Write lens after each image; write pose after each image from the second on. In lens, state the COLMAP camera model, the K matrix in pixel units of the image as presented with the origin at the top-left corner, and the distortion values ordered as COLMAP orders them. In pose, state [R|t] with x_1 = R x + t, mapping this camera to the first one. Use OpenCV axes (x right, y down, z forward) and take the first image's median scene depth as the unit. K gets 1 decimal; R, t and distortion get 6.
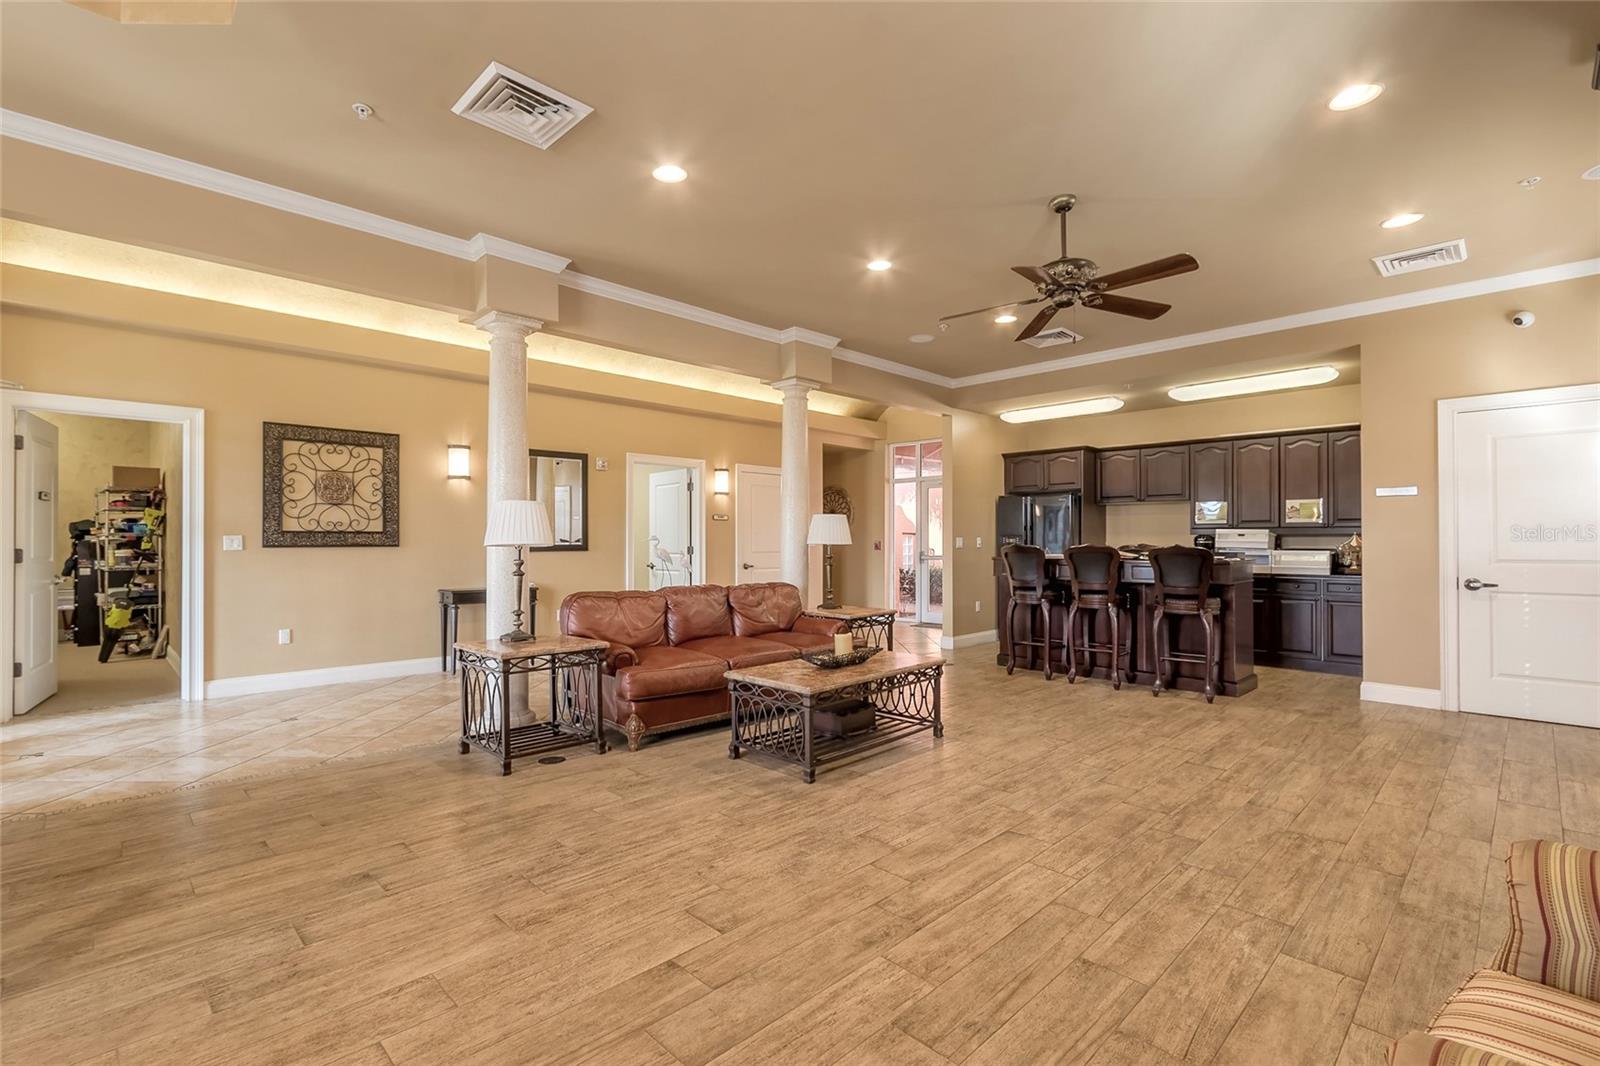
lens RADIAL K [[722.8, 0, 795.4], [0, 722.8, 538.0], [0, 0, 1]] dist [0.002710, -0.000764]
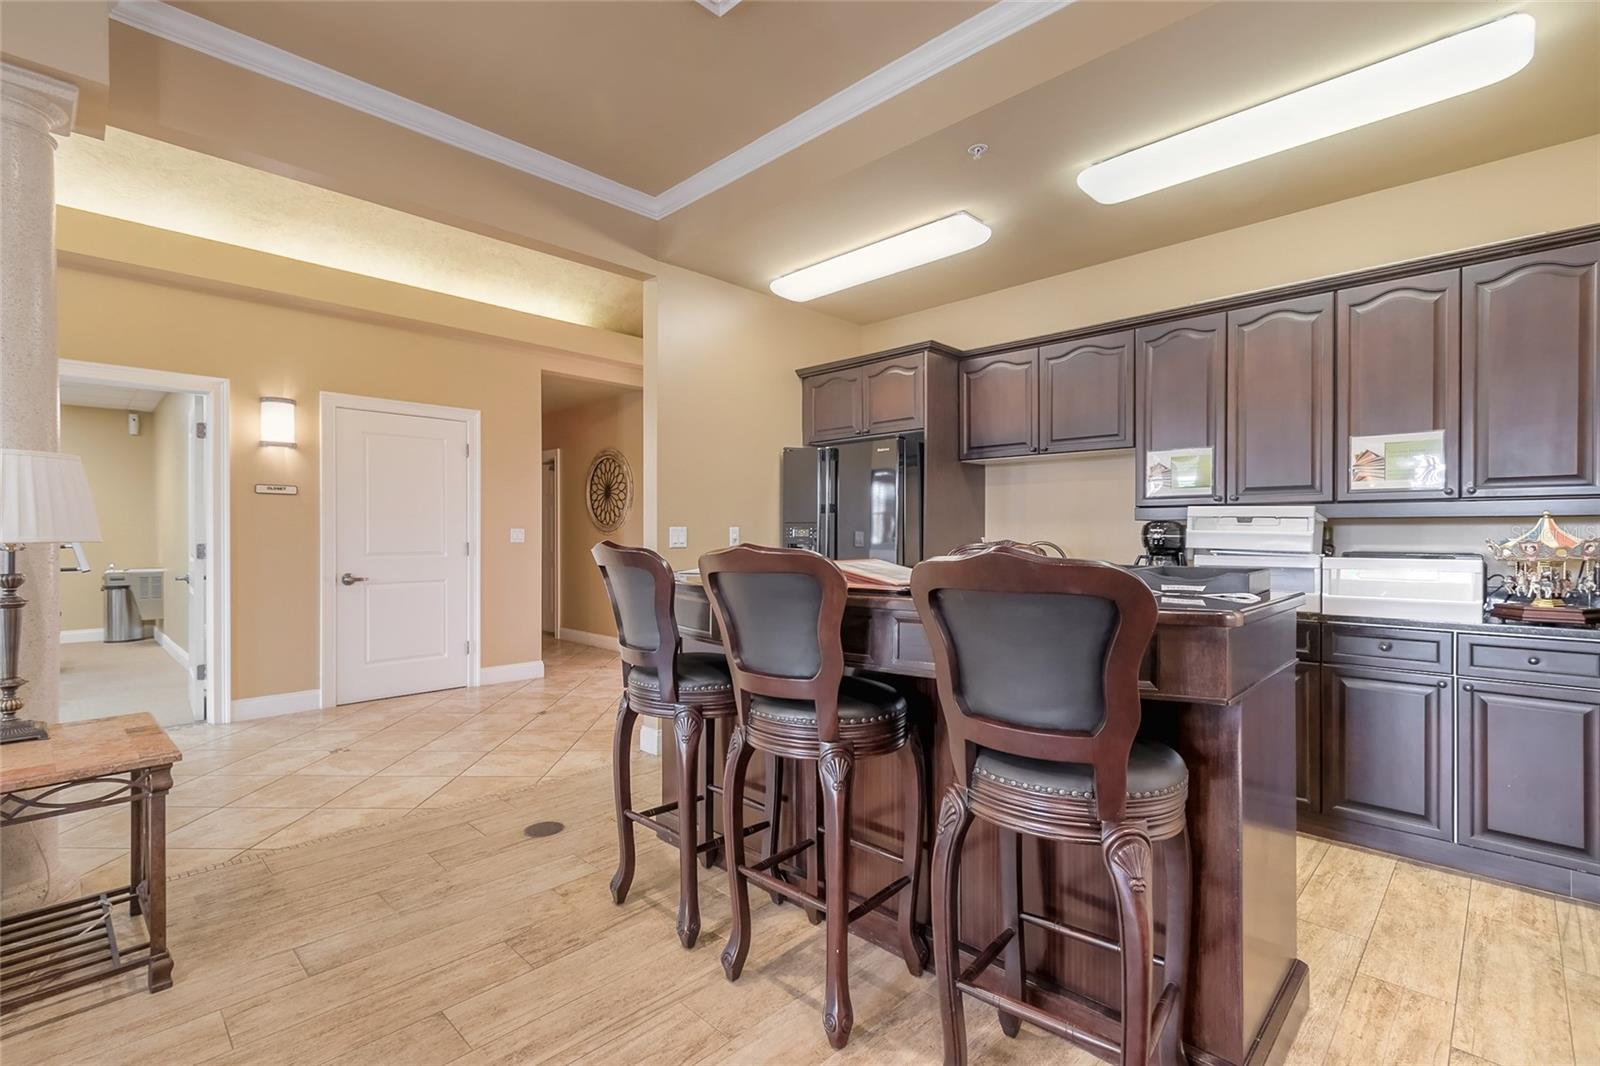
lens RADIAL K [[722.8, 0, 805.0], [0, 722.8, 534.6], [0, 0, 1]] dist [0.002710, -0.000764]
pose [[0.999704, 0.001279, 0.024303, 0.337834], [-0.001341, 0.999996, 0.002540, 0.003596], [-0.024299, -0.002572, 0.999701, 0.565871]]
